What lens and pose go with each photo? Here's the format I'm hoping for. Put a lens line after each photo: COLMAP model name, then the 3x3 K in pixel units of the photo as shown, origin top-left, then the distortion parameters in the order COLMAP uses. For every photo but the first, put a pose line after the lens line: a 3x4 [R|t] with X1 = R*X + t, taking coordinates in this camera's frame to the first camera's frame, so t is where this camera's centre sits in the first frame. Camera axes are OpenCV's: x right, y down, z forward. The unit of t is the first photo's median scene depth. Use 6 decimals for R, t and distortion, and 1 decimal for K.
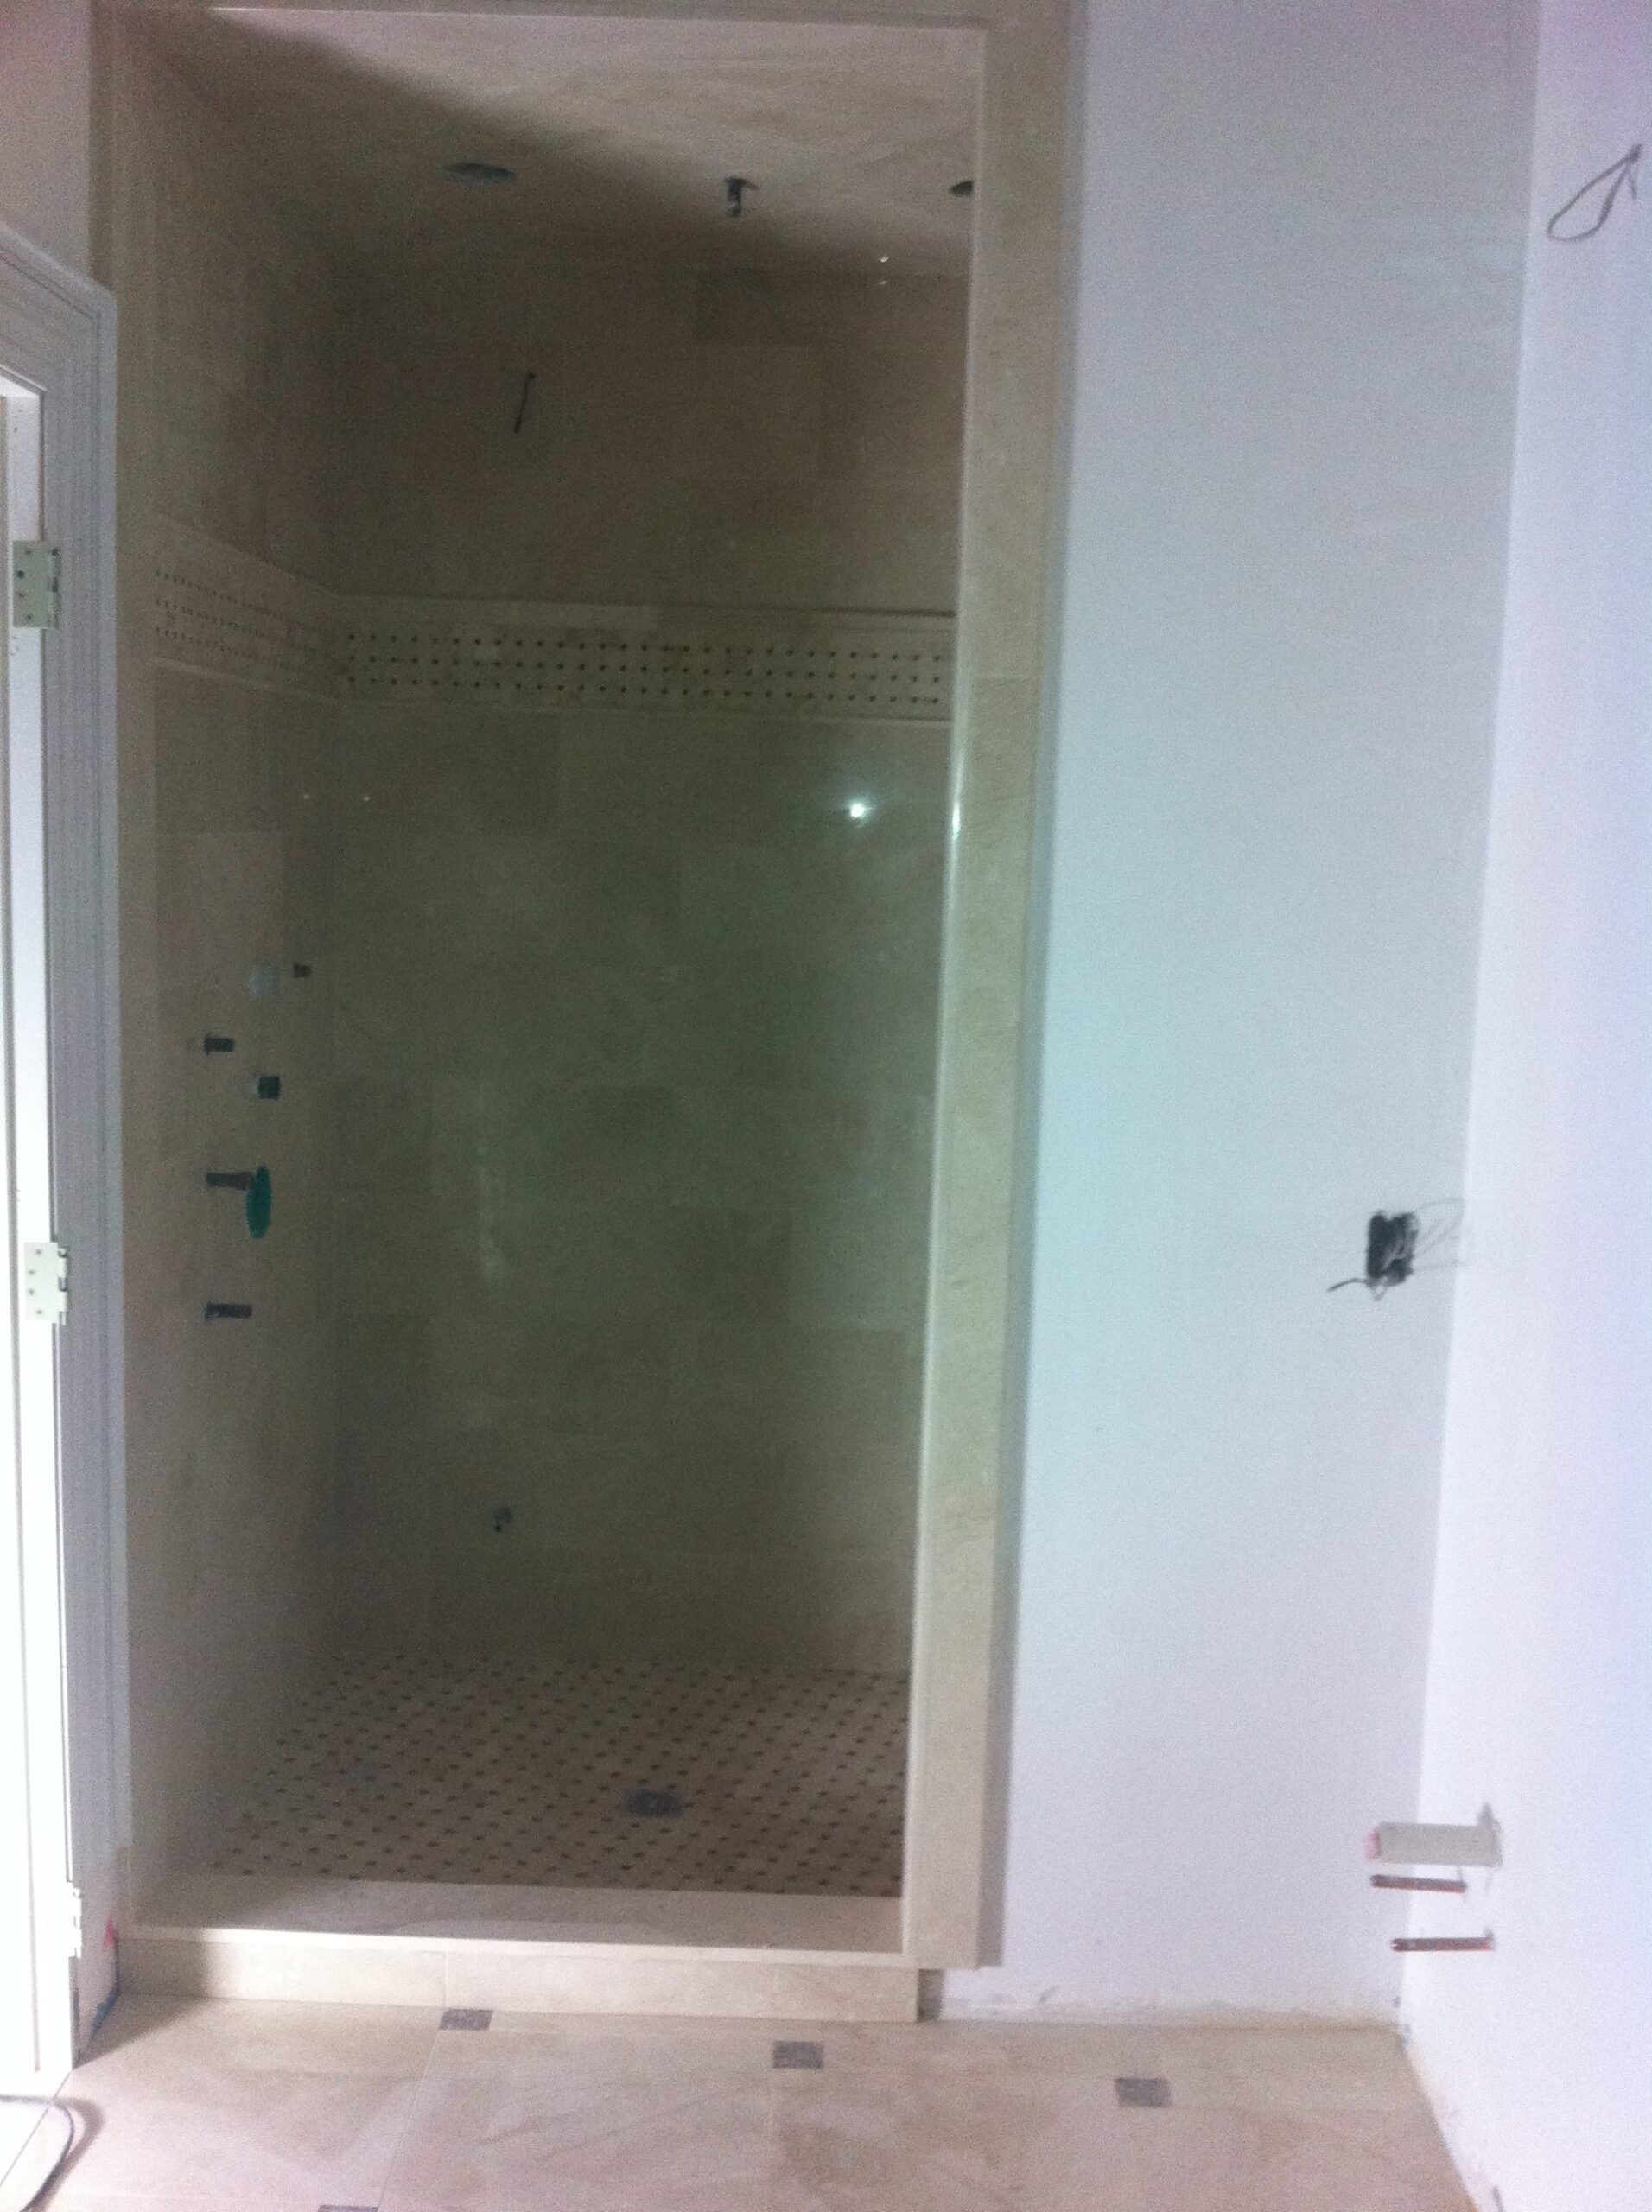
lens RADIAL K [[2104.7, 0, 882.7], [0, 2104.7, 1110.7], [0, 0, 1]] dist [0.008414, -0.140877]
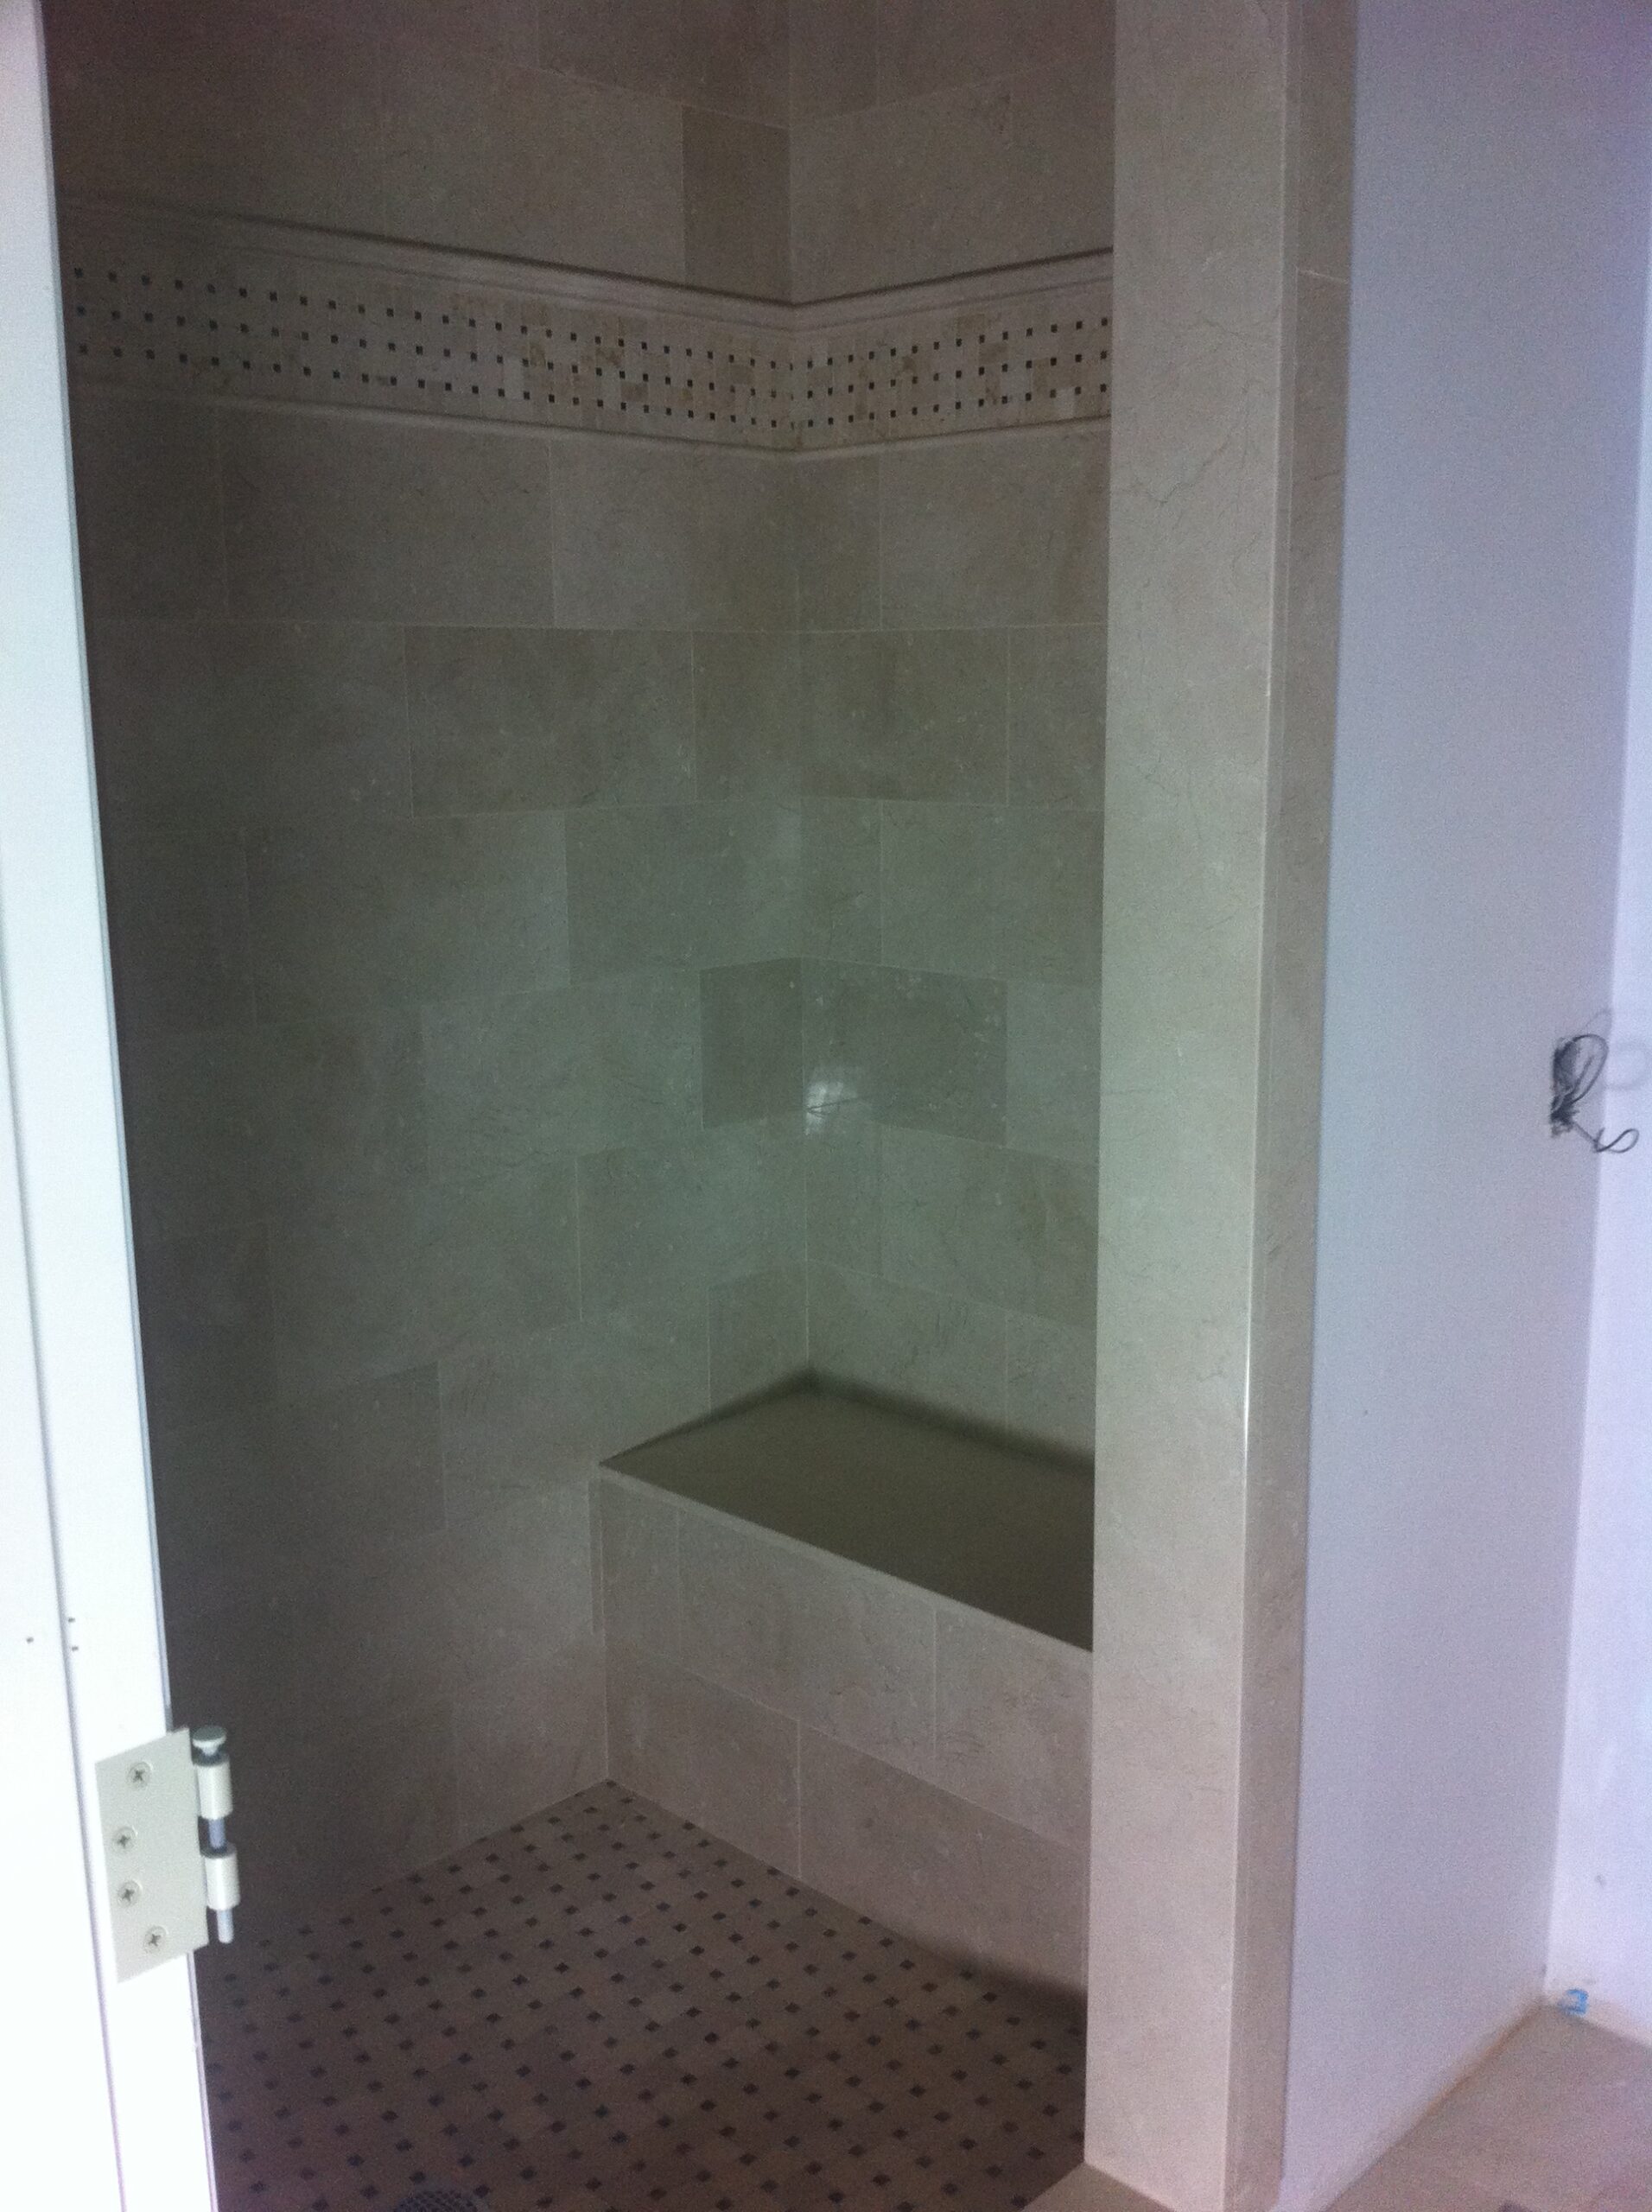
lens RADIAL K [[2104.7, 0, 882.7], [0, 2104.7, 1110.7], [0, 0, 1]] dist [0.008414, -0.140877]
pose [[0.700115, -0.179775, 0.691028, -0.348664], [0.126110, 0.983704, 0.128148, -0.041628], [-0.702805, -0.002572, 0.711378, 0.449694]]
